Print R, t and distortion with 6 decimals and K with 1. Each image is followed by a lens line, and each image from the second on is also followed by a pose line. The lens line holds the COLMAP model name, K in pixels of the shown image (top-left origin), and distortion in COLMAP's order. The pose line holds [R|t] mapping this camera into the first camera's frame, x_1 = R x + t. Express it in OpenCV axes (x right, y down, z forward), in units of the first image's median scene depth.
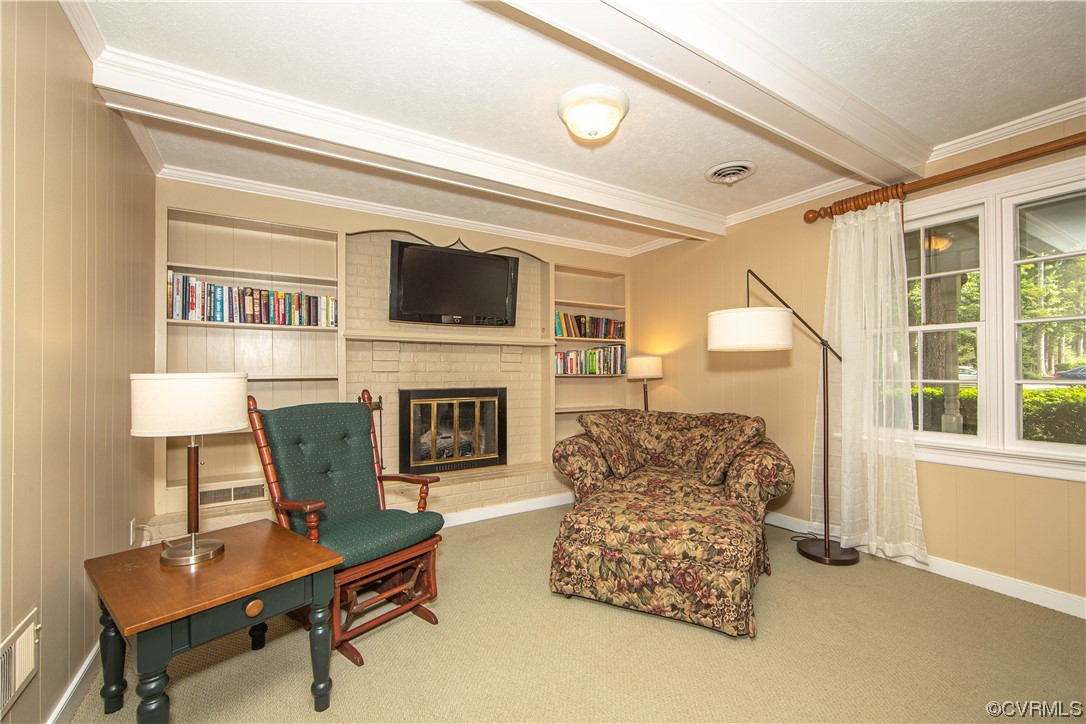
lens RADIAL K [[432.9, 0, 485.7], [0, 432.9, 364.1], [0, 0, 1]] dist [-0.014384, 0.001047]
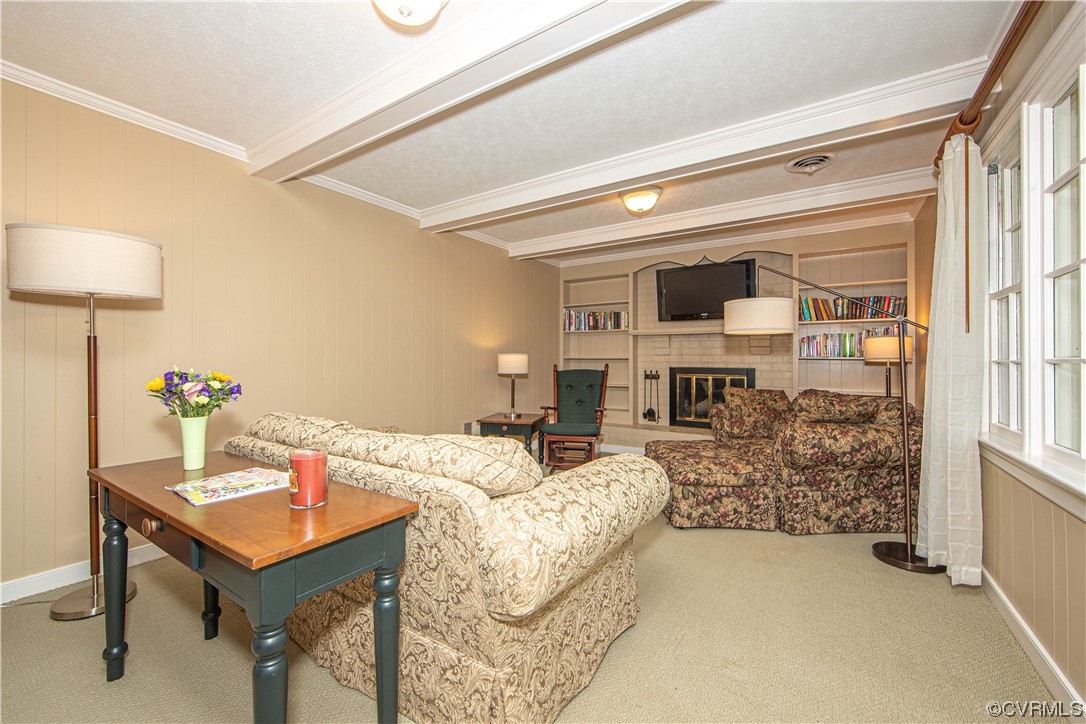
lens RADIAL K [[432.9, 0, 546.9], [0, 432.9, 358.1], [0, 0, 1]] dist [-0.014384, 0.001047]
pose [[0.439805, 0.000673, -0.898093, 1.004500], [0.010044, 0.999933, 0.005668, 0.016516], [0.898037, -0.011513, 0.439769, -0.037572]]
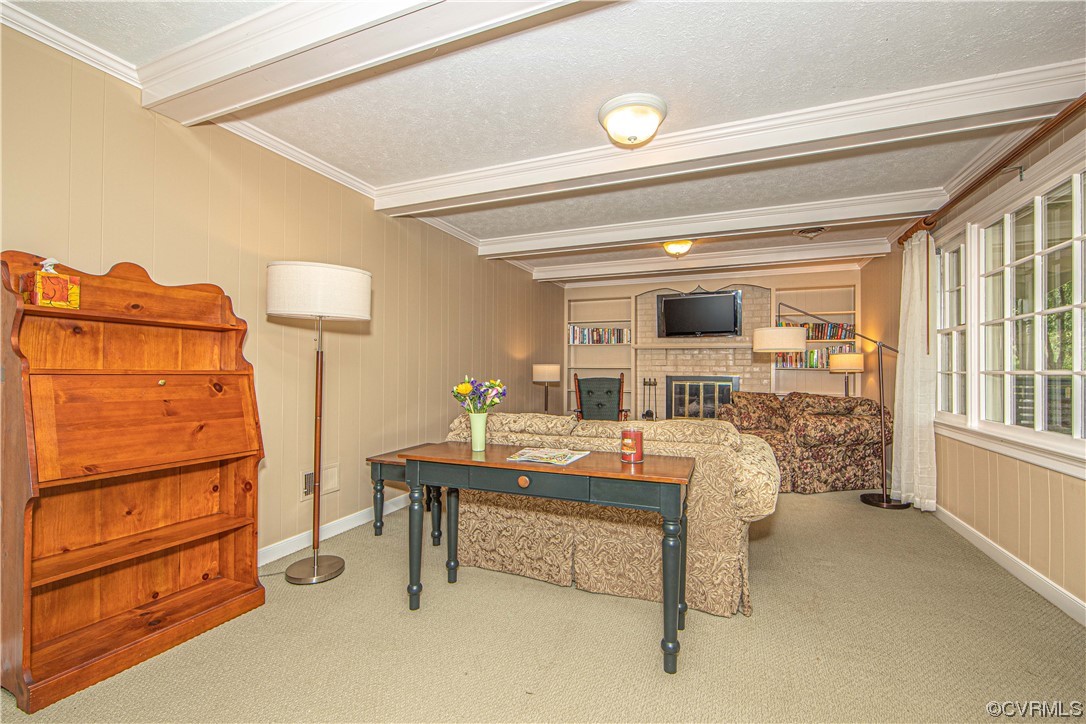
lens RADIAL K [[432.9, 0, 533.2], [0, 432.9, 366.4], [0, 0, 1]] dist [-0.014384, 0.001047]
pose [[0.579947, 0.002287, -0.814651, 0.995878], [0.007128, 0.999944, 0.007881, 0.003315], [0.814623, -0.010377, 0.579898, -0.520877]]
